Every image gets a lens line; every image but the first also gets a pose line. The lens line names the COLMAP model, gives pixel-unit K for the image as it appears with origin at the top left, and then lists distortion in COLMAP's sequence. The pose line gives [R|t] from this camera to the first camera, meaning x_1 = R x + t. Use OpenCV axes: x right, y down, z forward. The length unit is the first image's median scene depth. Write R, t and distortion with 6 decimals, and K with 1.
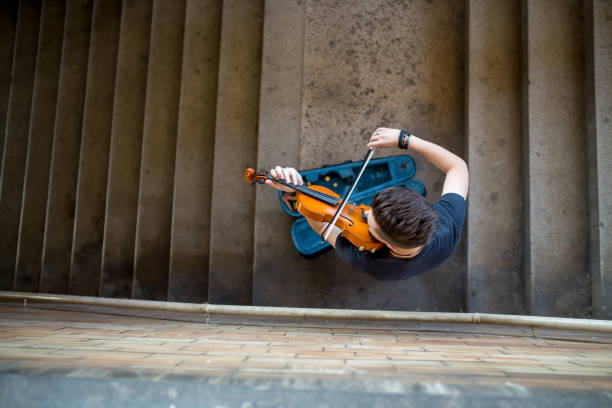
lens RADIAL K [[589.4, 0, 306.0], [0, 589.4, 204.0], [0, 0, 1]] dist [-0.066578, 0.110134]
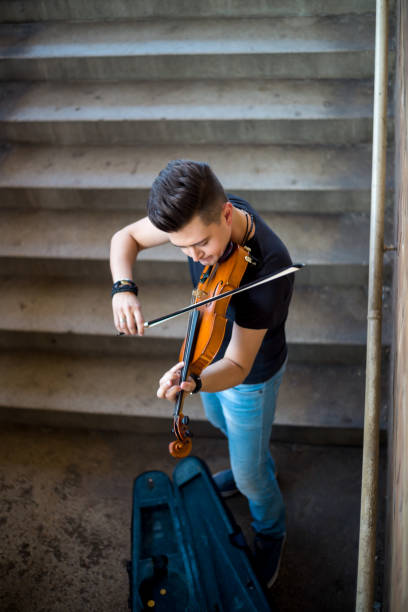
lens RADIAL K [[910.5, 0, 204.0], [0, 910.5, 306.0], [0, 0, 1]] dist [-0.097201, -0.080235]
pose [[0.123686, -0.693102, 0.710149, -0.375178], [0.992085, 0.101980, -0.073259, 0.044039], [-0.021646, 0.713590, 0.700229, 0.130286]]
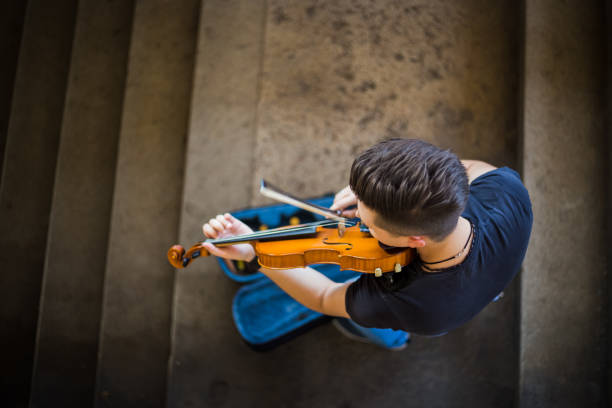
lens RADIAL K [[910.5, 0, 306.0], [0, 910.5, 204.0], [0, 0, 1]] dist [-0.097201, -0.080235]
pose [[0.998970, 0.034585, 0.029389, 0.018009], [-0.031735, 0.995212, -0.092440, 0.024325], [-0.032445, 0.091412, 0.995284, 0.049903]]
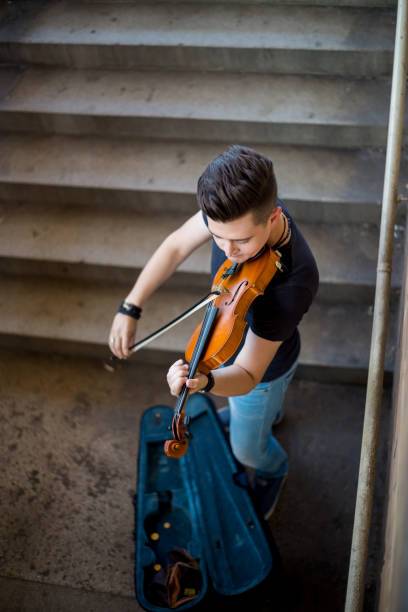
lens RADIAL K [[910.5, 0, 204.0], [0, 910.5, 306.0], [0, 0, 1]] dist [-0.097201, -0.080235]
pose [[0.157699, -0.767674, 0.621134, -0.339460], [0.987166, 0.138586, -0.079350, 0.046928], [-0.025165, 0.625676, 0.779677, 0.097473]]
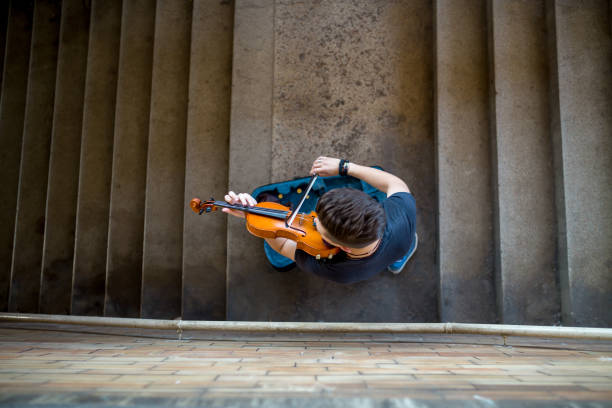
lens RADIAL K [[589.4, 0, 306.0], [0, 589.4, 204.0], [0, 0, 1]] dist [-0.066578, 0.110134]
pose [[0.998980, -0.016627, 0.041977, 0.005022], [0.017281, 0.999734, -0.015254, -0.004846], [-0.041712, 0.015964, 0.999002, -0.000279]]
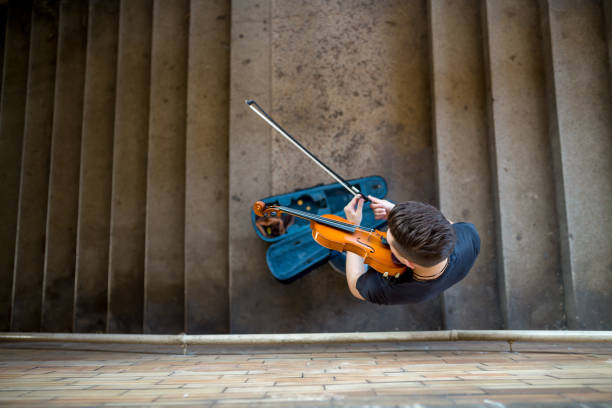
lens RADIAL K [[589.4, 0, 306.0], [0, 589.4, 204.0], [0, 0, 1]] dist [-0.066578, 0.110134]
pose [[0.998138, -0.042293, 0.043959, 0.002021], [0.043961, 0.998322, -0.037704, -0.002037], [-0.042290, 0.039566, 0.998322, -0.000388]]
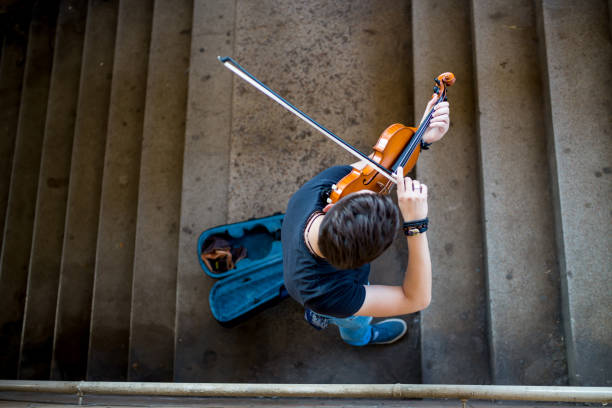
lens RADIAL K [[648.2, 0, 306.0], [0, 648.2, 204.0], [0, 0, 1]] dist [-0.067132, 0.111664]
pose [[0.998312, -0.038247, -0.043704, 0.146682], [0.032508, 0.991596, -0.125224, 0.032436], [0.048126, 0.123592, 0.991165, 0.054011]]
